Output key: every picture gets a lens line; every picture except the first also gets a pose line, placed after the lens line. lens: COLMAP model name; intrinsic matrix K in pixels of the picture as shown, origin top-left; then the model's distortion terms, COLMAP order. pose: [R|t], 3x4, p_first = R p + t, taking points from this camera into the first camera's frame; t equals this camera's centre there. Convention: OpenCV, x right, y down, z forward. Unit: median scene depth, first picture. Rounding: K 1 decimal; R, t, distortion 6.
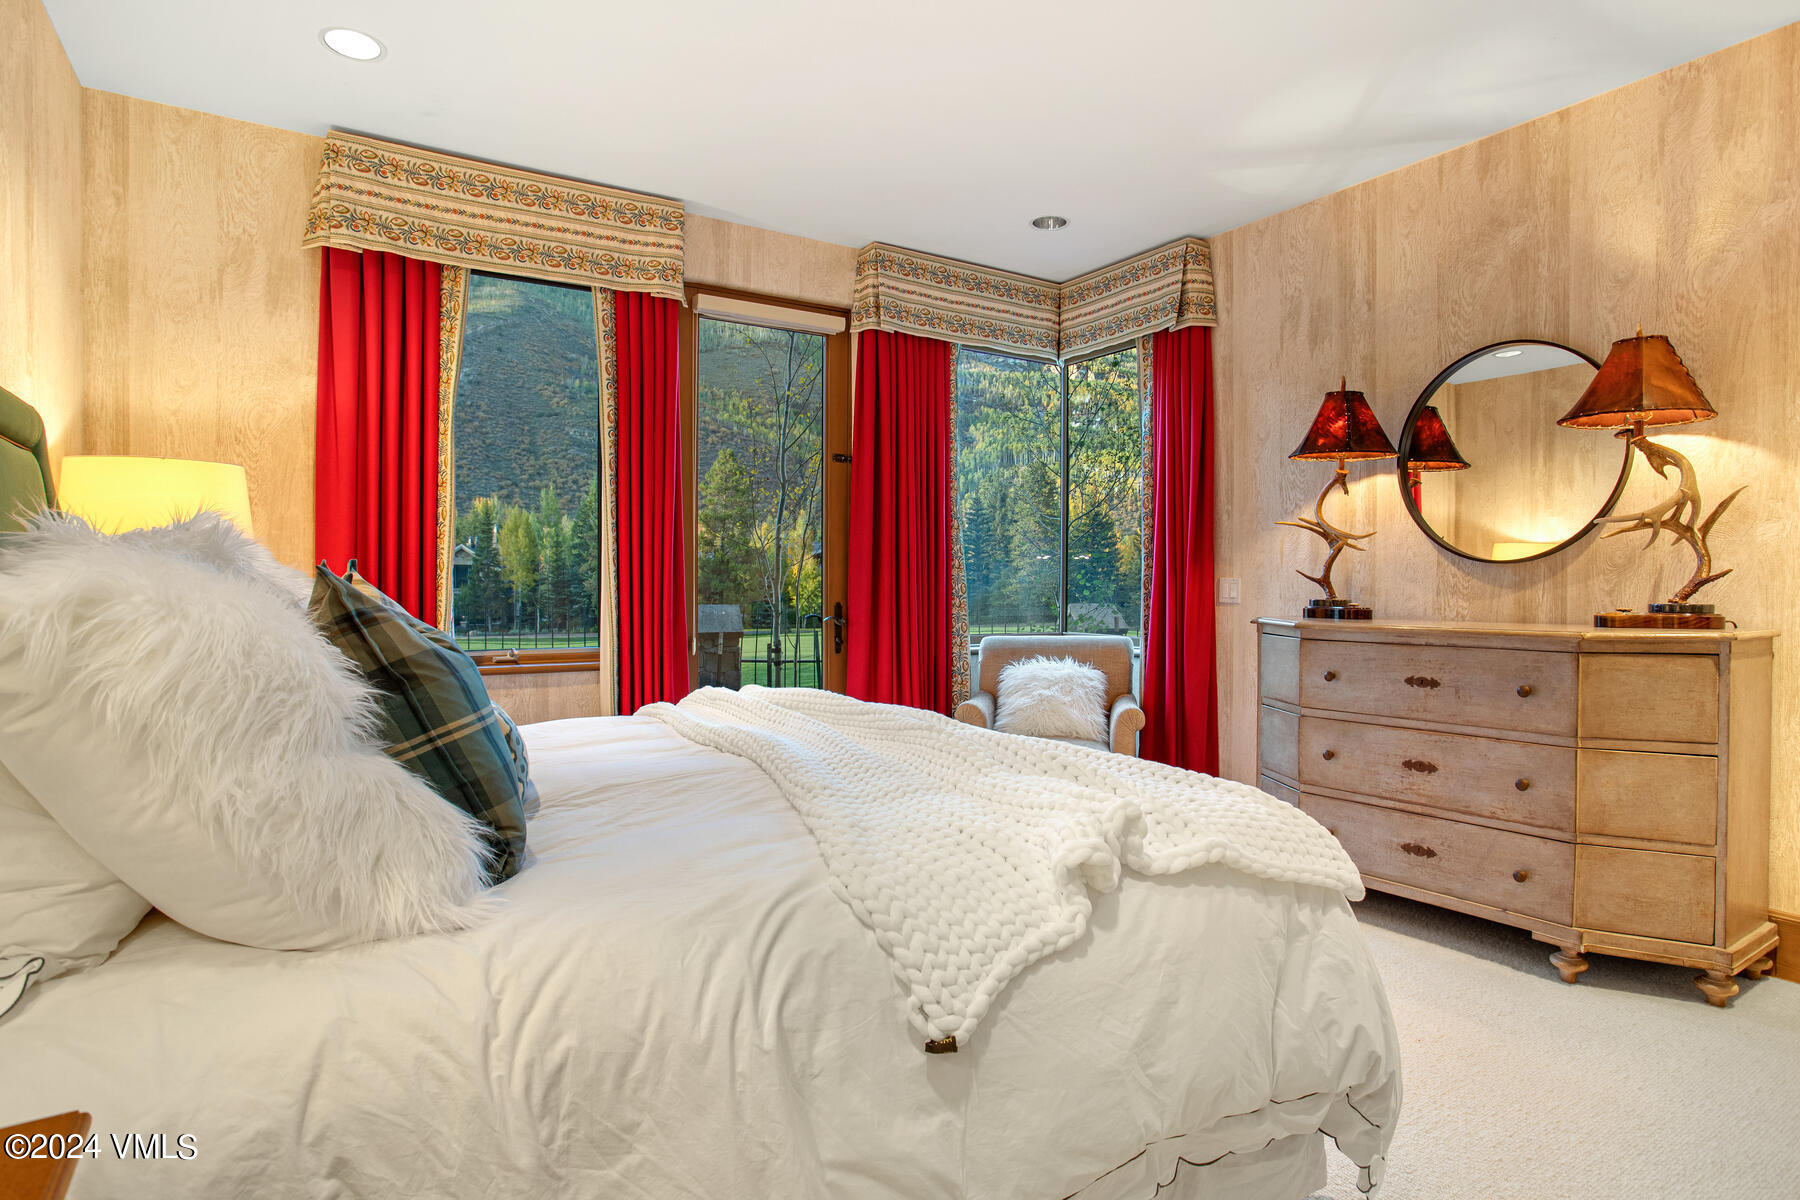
lens RADIAL K [[991.5, 0, 897.0], [0, 991.5, 594.9], [0, 0, 1]] dist [-0.012713, 0.007621]
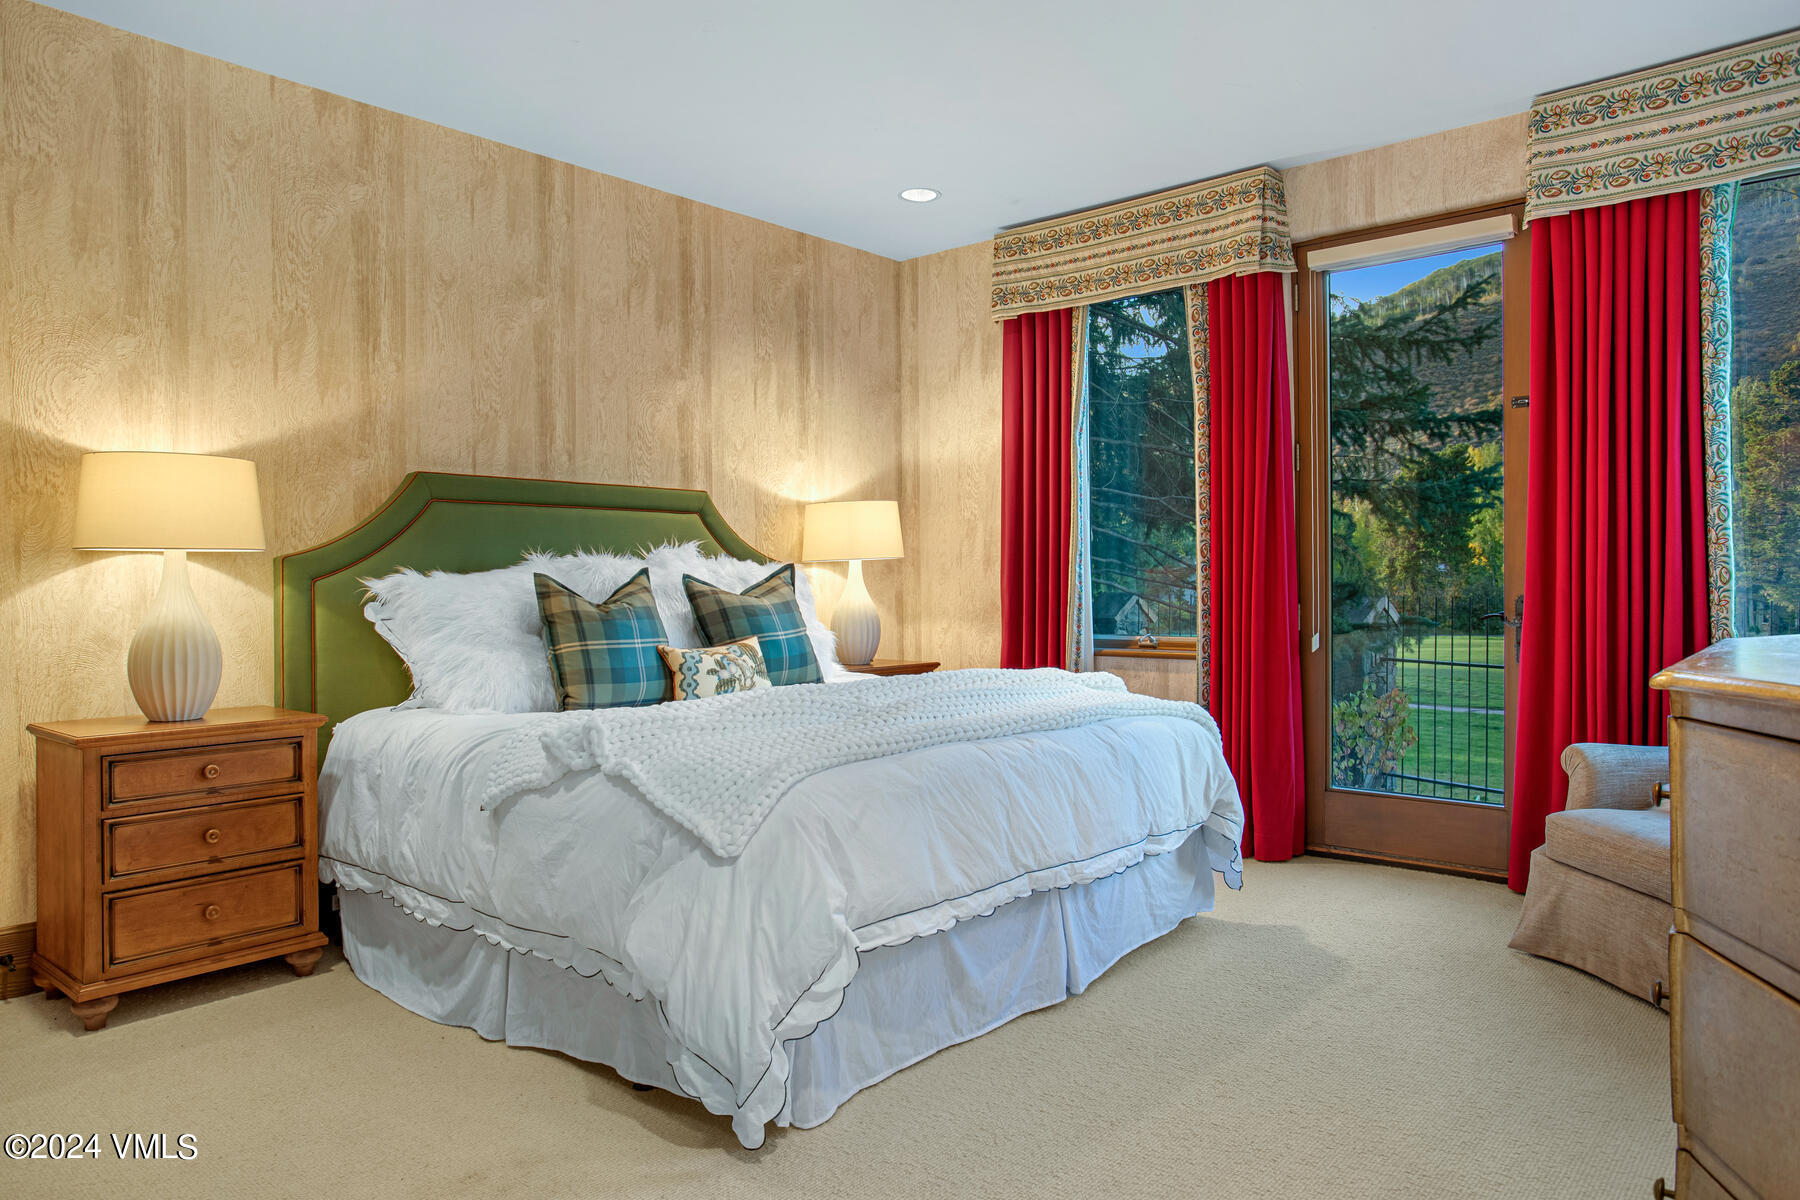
lens RADIAL K [[1201.8, 0, 898.6], [0, 1201.8, 595.9], [0, 0, 1]] dist [0.040404, 0.005251]
pose [[0.291475, 0.010336, -0.956523, 0.811210], [-0.009549, 0.999923, 0.007895, 0.003739], [0.956531, 0.006832, 0.291552, 0.351534]]
